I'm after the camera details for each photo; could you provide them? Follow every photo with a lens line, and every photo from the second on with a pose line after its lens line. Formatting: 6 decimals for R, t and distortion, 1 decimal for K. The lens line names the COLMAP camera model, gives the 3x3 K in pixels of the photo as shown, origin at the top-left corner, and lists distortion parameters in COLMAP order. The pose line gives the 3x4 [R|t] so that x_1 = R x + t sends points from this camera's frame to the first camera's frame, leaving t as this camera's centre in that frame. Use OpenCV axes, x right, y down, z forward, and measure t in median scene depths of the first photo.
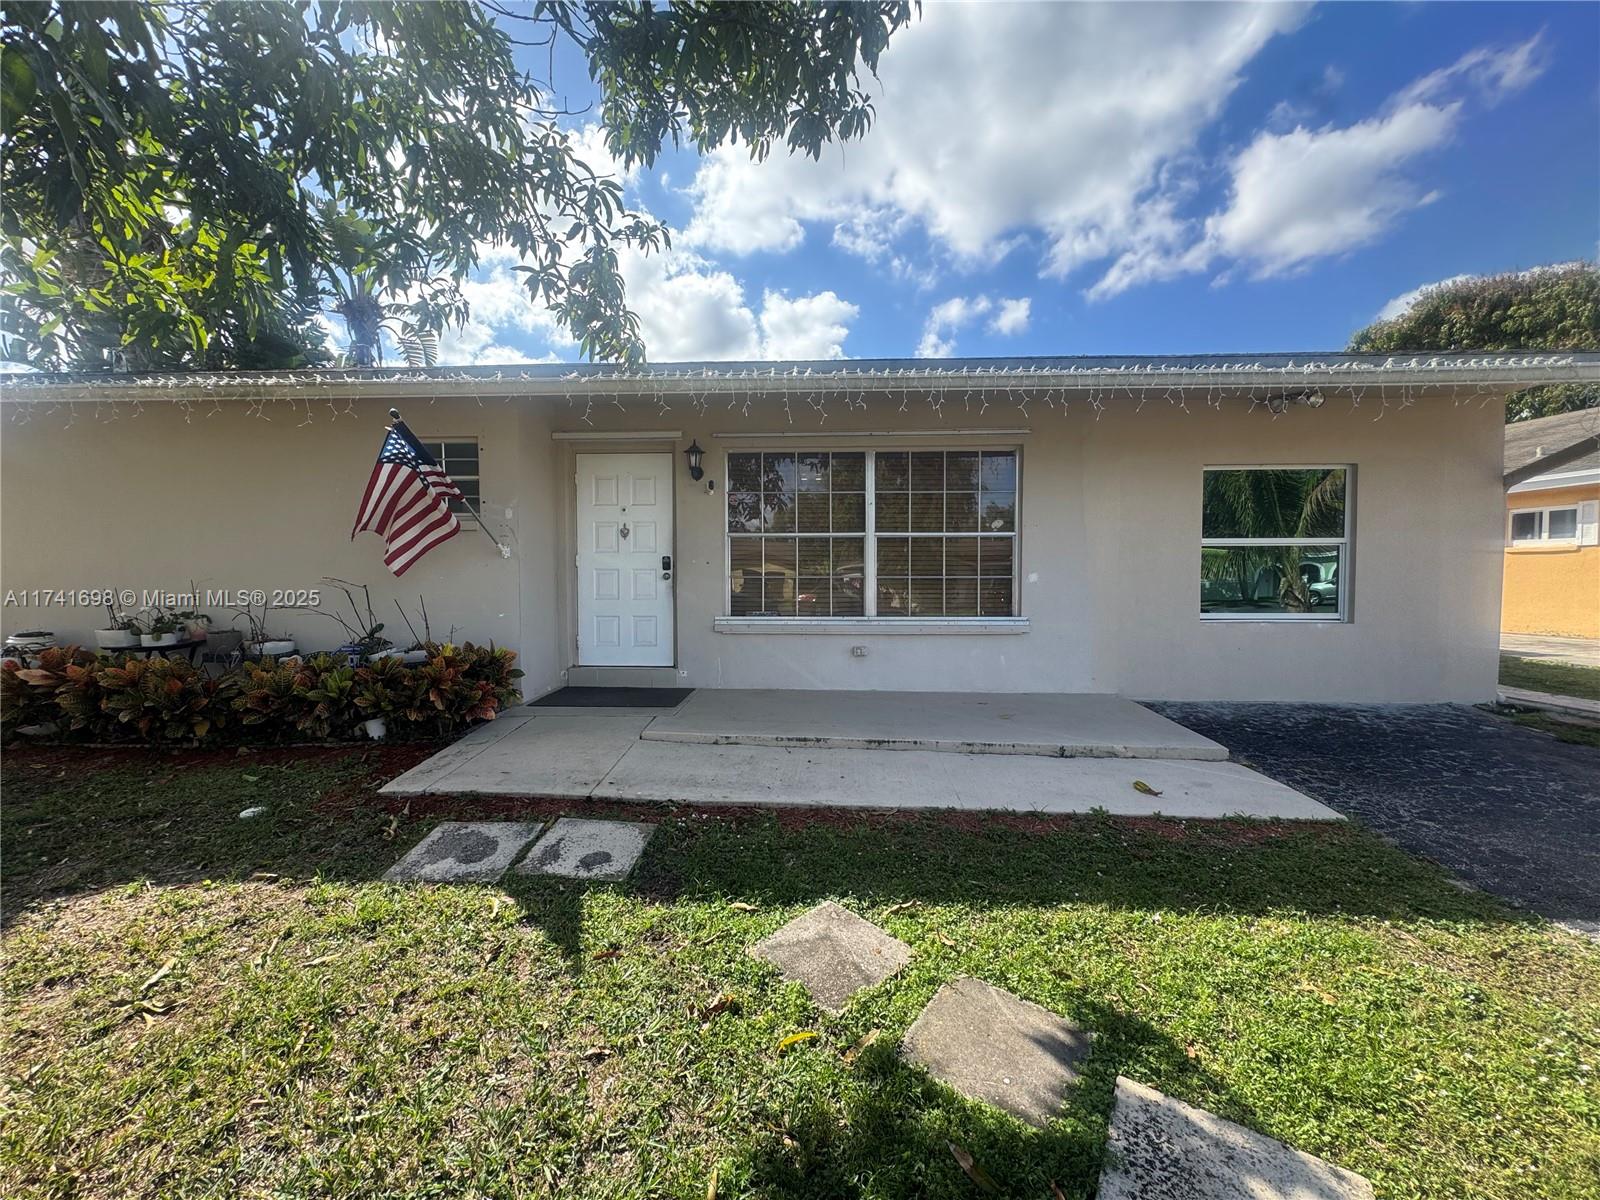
lens RADIAL K [[638.1, 0, 803.3], [0, 638.1, 599.0], [0, 0, 1]] dist [-0.003163, 0.000553]
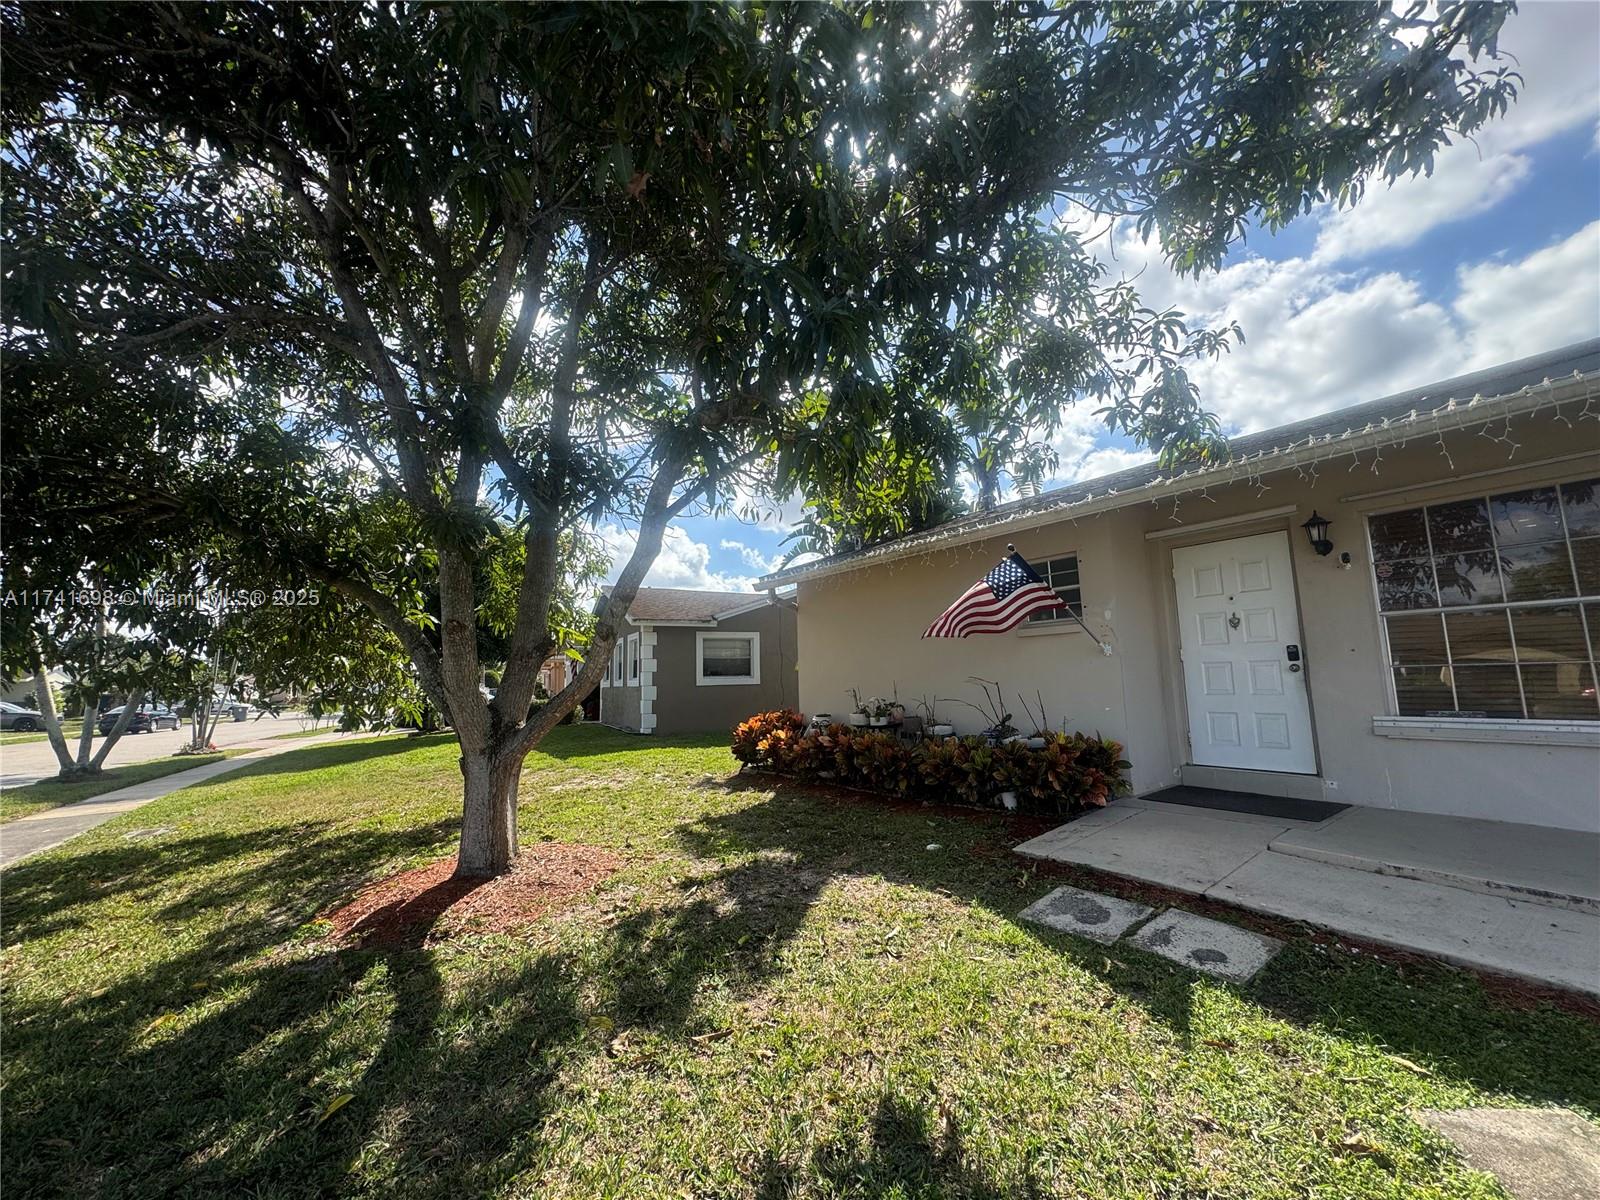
lens RADIAL K [[638.1, 0, 795.7], [0, 638.1, 603.7], [0, 0, 1]] dist [-0.003163, 0.000553]
pose [[0.616916, -0.109805, -0.779331, 0.095775], [-0.004533, 0.989707, -0.143034, 0.009897], [0.787016, 0.091773, 0.610069, -0.139840]]
